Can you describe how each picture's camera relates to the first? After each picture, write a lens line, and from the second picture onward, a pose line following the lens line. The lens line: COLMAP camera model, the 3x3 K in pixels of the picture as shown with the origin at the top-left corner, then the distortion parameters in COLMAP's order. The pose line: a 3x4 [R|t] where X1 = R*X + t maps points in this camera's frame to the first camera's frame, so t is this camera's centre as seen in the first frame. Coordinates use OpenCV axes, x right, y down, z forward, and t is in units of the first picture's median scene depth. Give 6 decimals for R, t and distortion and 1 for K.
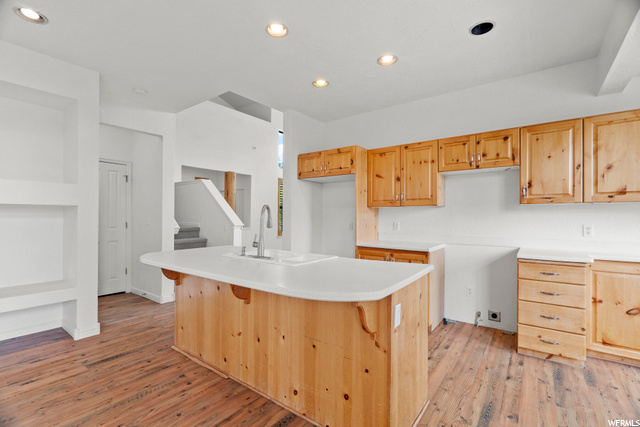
lens RADIAL K [[290.1, 0, 318.0], [0, 290.1, 214.9], [0, 0, 1]] dist [-0.003105, 0.002230]
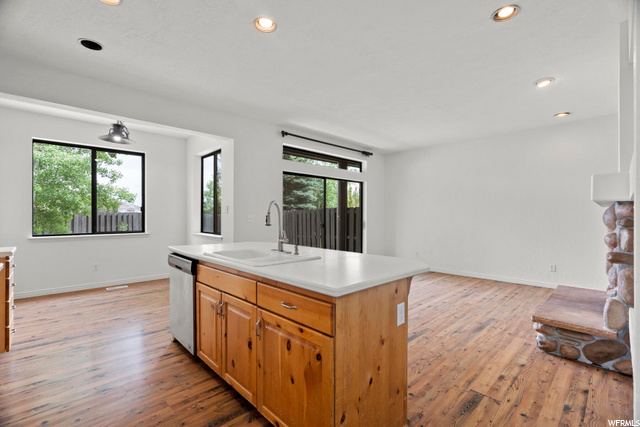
lens RADIAL K [[290.1, 0, 319.0], [0, 290.1, 215.4], [0, 0, 1]] dist [-0.003105, 0.002230]
pose [[-0.987792, -0.007312, 0.155607, -0.408214], [-0.008841, 0.999919, -0.009137, 0.018201], [-0.155528, -0.010401, -0.987777, 1.660614]]
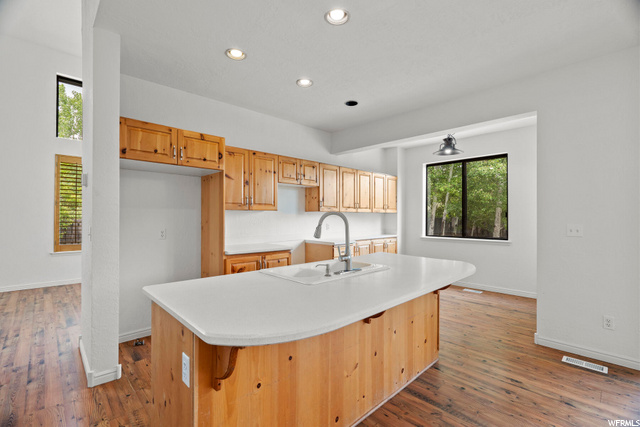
lens RADIAL K [[290.1, 0, 317.6], [0, 290.1, 214.3], [0, 0, 1]] dist [-0.003105, 0.002230]
pose [[0.162378, 0.002096, 0.986726, -0.885380], [-0.009876, 0.999951, -0.000499, -0.021031], [-0.986679, -0.009664, 0.162391, 0.776343]]
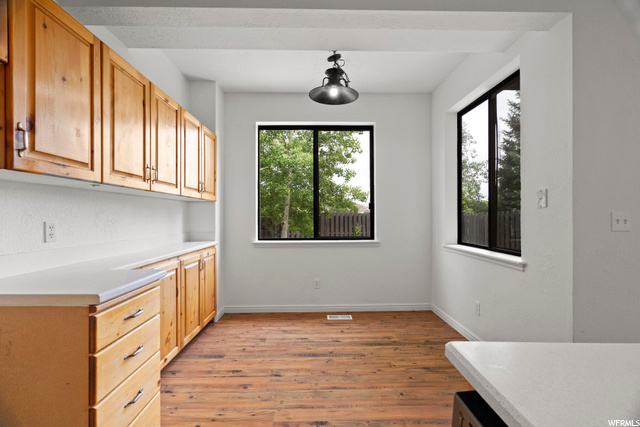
lens RADIAL K [[290.1, 0, 318.5], [0, 290.1, 217.0], [0, 0, 1]] dist [-0.003105, 0.002230]
pose [[-0.621289, -0.005841, 0.783560, 0.163450], [-0.007746, 0.999969, 0.001313, 0.021626], [-0.783543, -0.005254, -0.621315, 0.948390]]
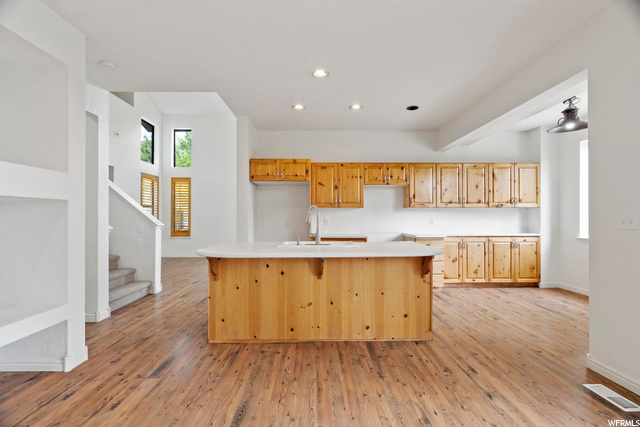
lens RADIAL K [[290.1, 0, 317.7], [0, 290.1, 216.4], [0, 0, 1]] dist [-0.003105, 0.002230]
pose [[0.791417, -0.003544, 0.611267, -0.822841], [0.001122, 0.999990, 0.004346, 0.009513], [-0.611276, -0.002754, 0.791413, -0.037966]]
